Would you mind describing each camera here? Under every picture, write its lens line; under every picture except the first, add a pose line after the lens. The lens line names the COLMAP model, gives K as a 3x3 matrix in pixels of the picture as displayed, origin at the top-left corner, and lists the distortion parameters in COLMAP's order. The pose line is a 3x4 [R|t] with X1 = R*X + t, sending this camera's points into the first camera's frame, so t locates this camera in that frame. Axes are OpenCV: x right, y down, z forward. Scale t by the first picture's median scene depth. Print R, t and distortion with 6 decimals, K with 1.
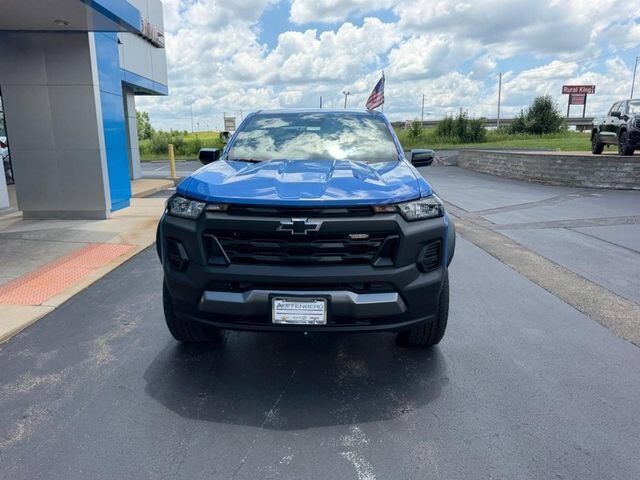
lens RADIAL K [[454.0, 0, 322.4], [0, 454.0, 241.0], [0, 0, 1]] dist [-0.003071, -0.004102]
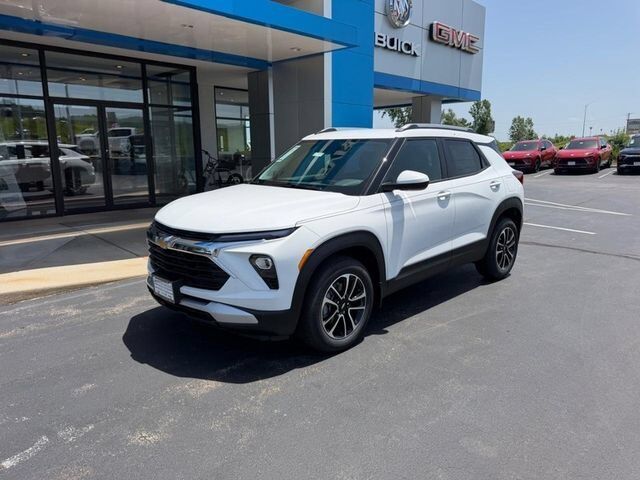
lens RADIAL K [[453.7, 0, 323.0], [0, 453.7, 234.4], [0, 0, 1]] dist [-0.003234, -0.002151]
pose [[0.703398, 0.126740, -0.699405, 0.267434], [-0.145857, 0.988772, 0.032486, -0.028118], [0.695670, 0.079163, 0.713987, 0.151668]]
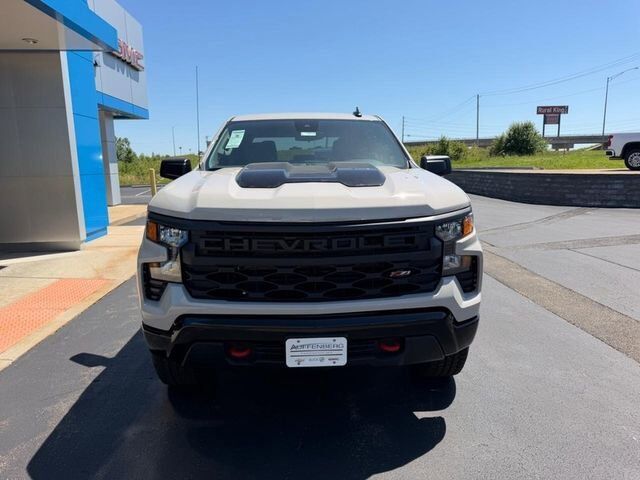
lens RADIAL K [[454.0, 0, 322.4], [0, 454.0, 241.0], [0, 0, 1]] dist [-0.003071, -0.004102]
pose [[0.999155, -0.020869, 0.035410, -0.013636], [0.022485, 0.998695, -0.045846, -0.011299], [-0.034407, 0.046604, 0.998321, 0.050315]]
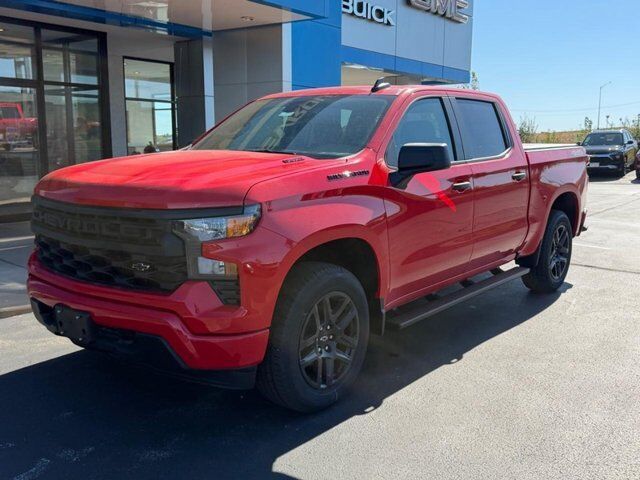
lens RADIAL K [[639.8, 0, 327.0], [0, 639.8, 239.4], [0, 0, 1]] dist [0.001060, -0.011478]
pose [[0.781242, 0.100540, -0.616079, 0.301244], [-0.140012, 0.990021, -0.015982, -0.014009], [0.608324, 0.098744, 0.787522, 0.055118]]
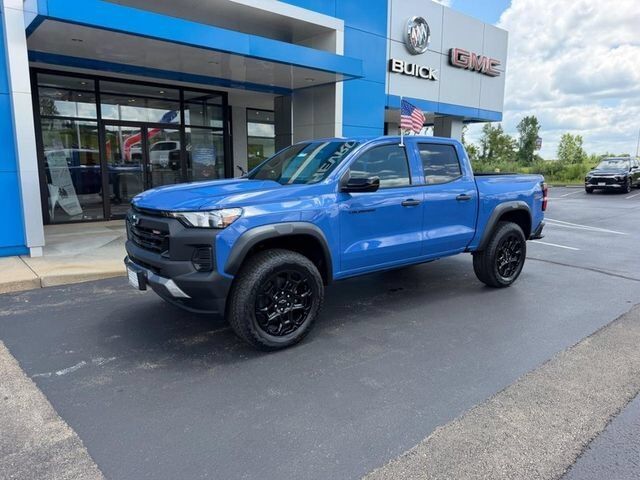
lens RADIAL K [[453.0, 0, 324.0], [0, 453.0, 242.1], [0, 0, 1]] dist [-0.001863, -0.002401]
pose [[0.637682, 0.136669, -0.758079, 0.390663], [-0.173211, 0.984372, 0.031764, -0.030458], [0.750573, 0.111053, 0.651389, 0.127638]]
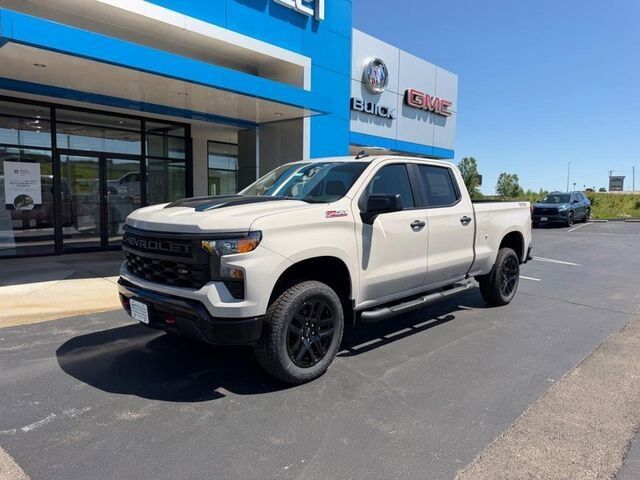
lens RADIAL K [[449.1, 0, 324.0], [0, 449.1, 241.0], [0, 0, 1]] dist [0.025037, -0.028761]
pose [[0.716147, 0.077889, -0.693590, 0.355705], [-0.166116, 0.984218, -0.060992, -0.024286], [0.677894, 0.158895, 0.717783, 0.111111]]
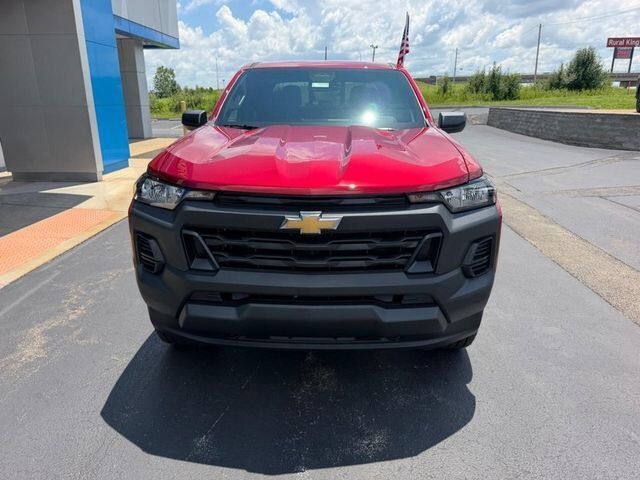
lens RADIAL K [[454.0, 0, 322.4], [0, 454.0, 241.0], [0, 0, 1]] dist [-0.003071, -0.004102]
pose [[0.998306, 0.017554, -0.055479, 0.035757], [-0.012617, 0.996031, 0.088112, -0.011665], [0.056805, -0.087263, 0.994564, 0.064814]]
